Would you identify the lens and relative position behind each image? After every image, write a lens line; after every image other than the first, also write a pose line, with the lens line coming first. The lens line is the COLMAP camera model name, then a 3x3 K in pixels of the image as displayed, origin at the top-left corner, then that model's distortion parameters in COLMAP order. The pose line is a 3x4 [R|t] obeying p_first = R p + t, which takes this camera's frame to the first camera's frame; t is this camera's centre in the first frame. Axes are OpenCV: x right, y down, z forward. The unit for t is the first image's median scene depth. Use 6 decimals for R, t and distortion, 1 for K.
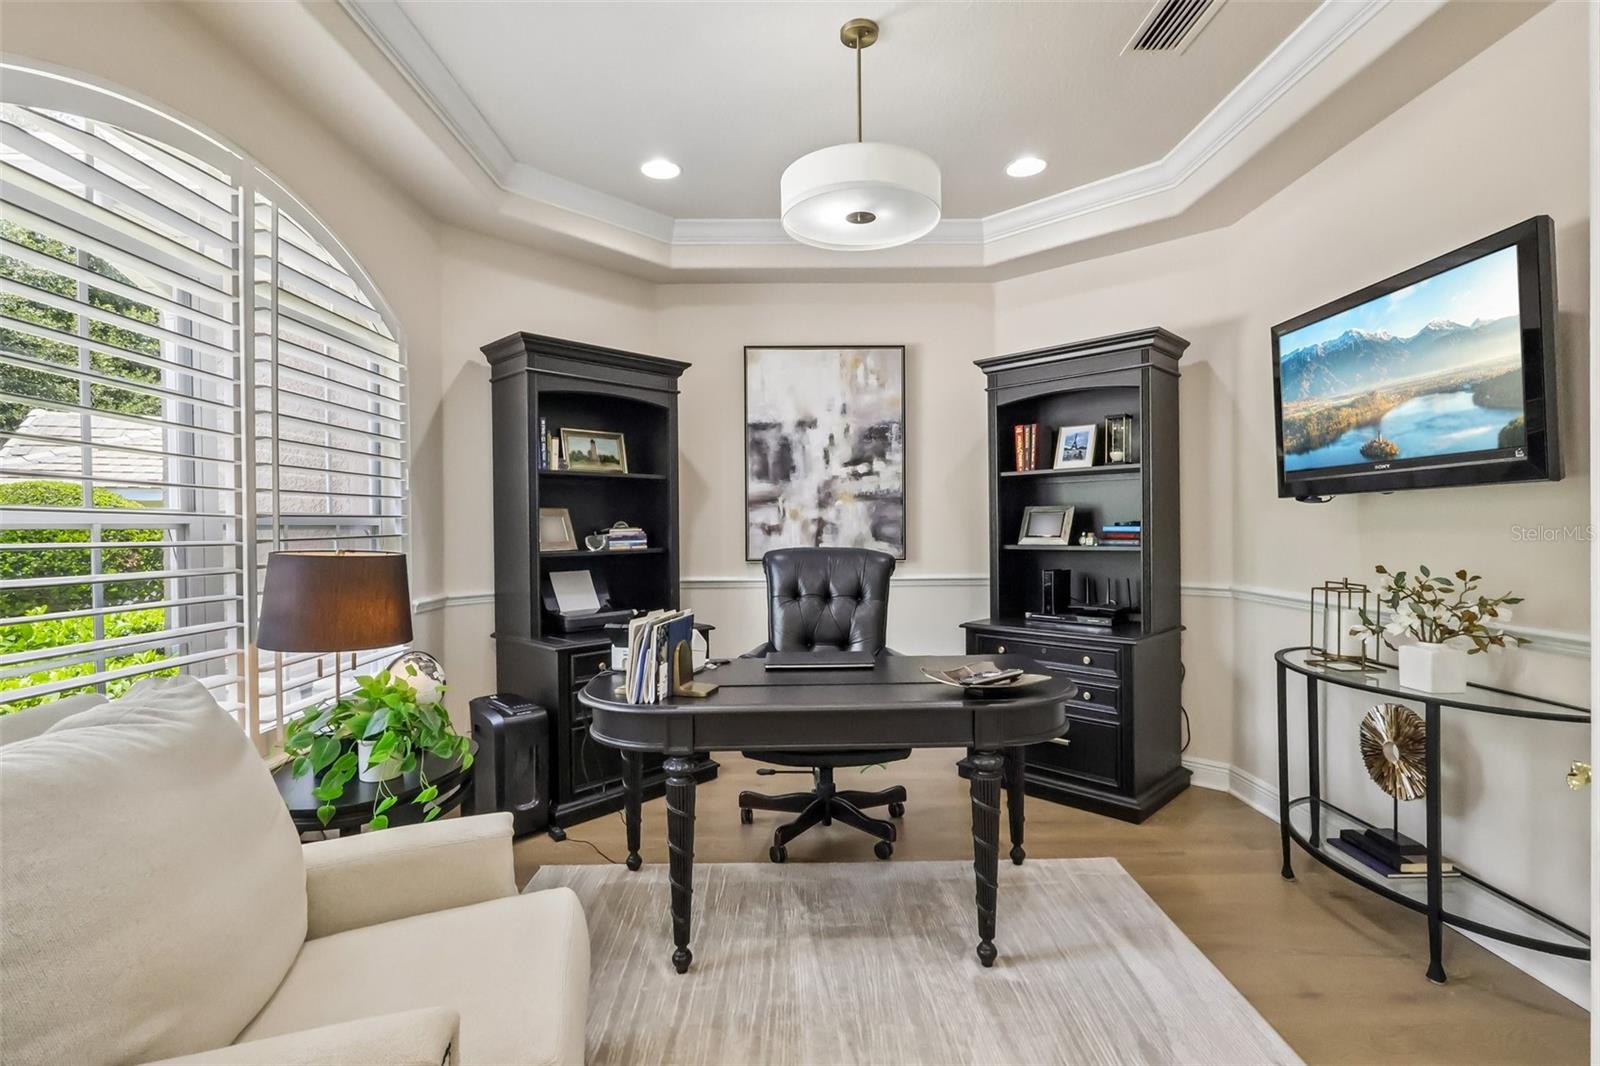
lens RADIAL K [[746.4, 0, 799.6], [0, 746.4, 525.5], [0, 0, 1]] dist [-0.005663, 0.001372]
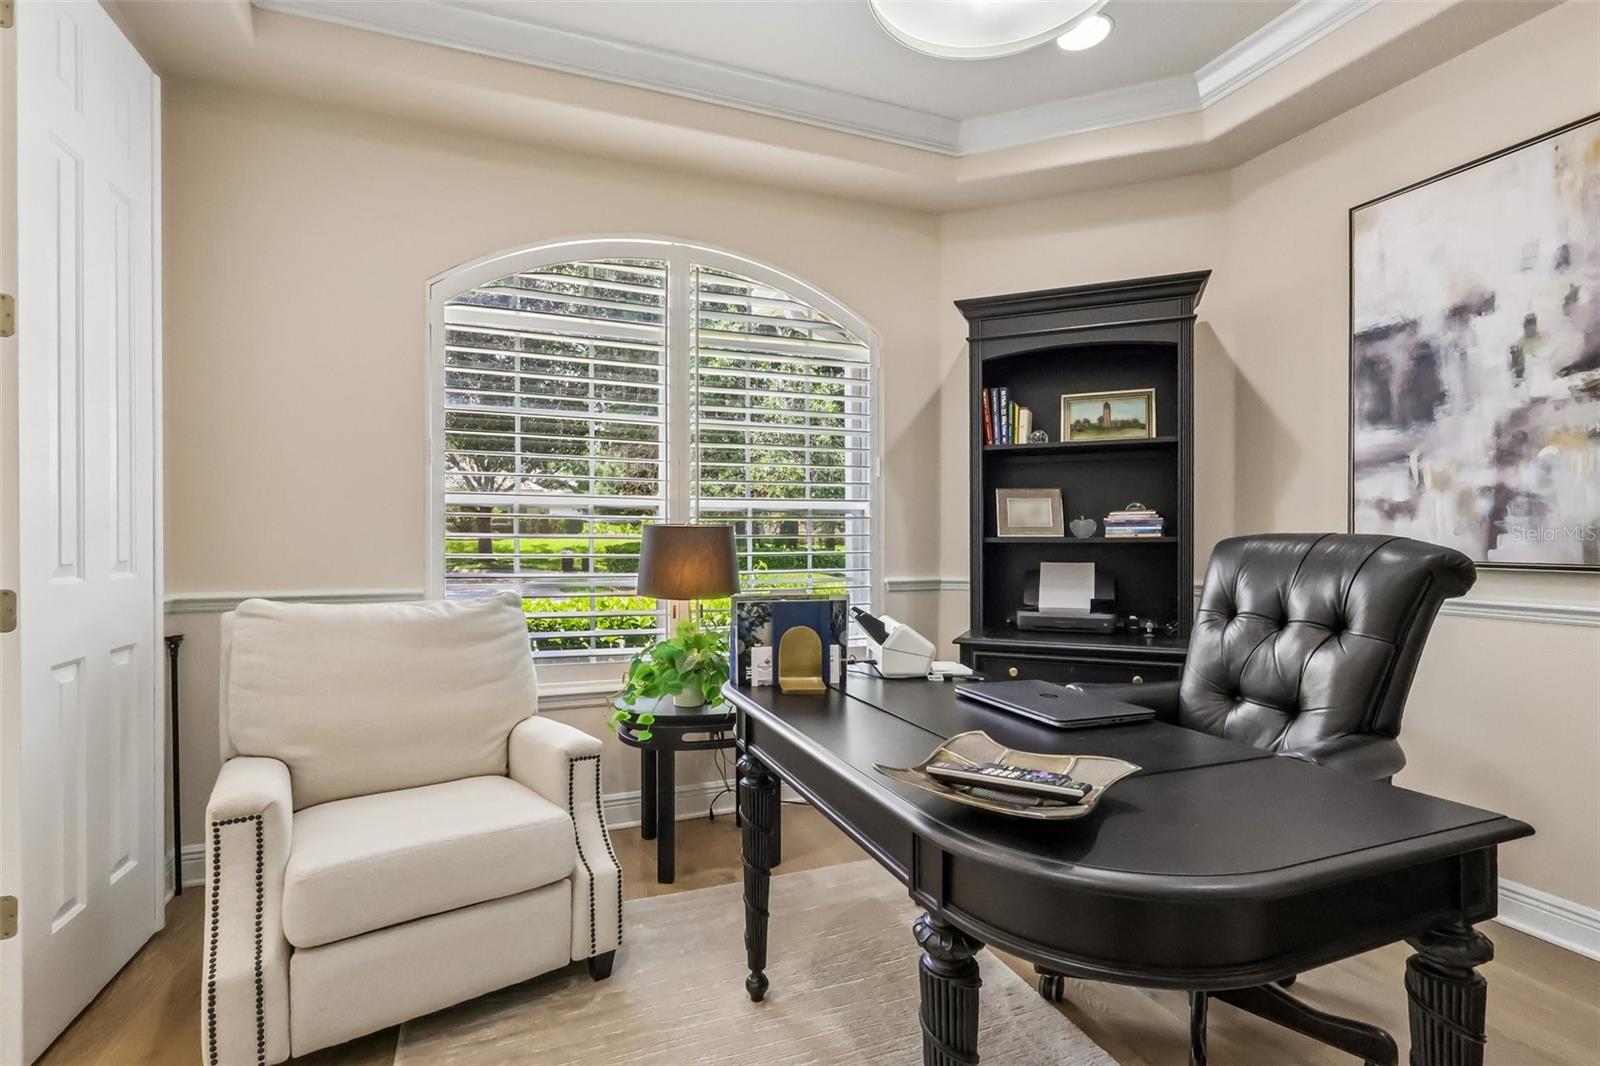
lens RADIAL K [[746.4, 0, 799.3], [0, 746.4, 538.4], [0, 0, 1]] dist [-0.005663, 0.001372]
pose [[0.354327, 0.012256, -0.935041, 0.337165], [-0.000973, 0.999918, 0.012737, 0.021118], [0.935121, -0.003603, 0.354310, 0.364865]]
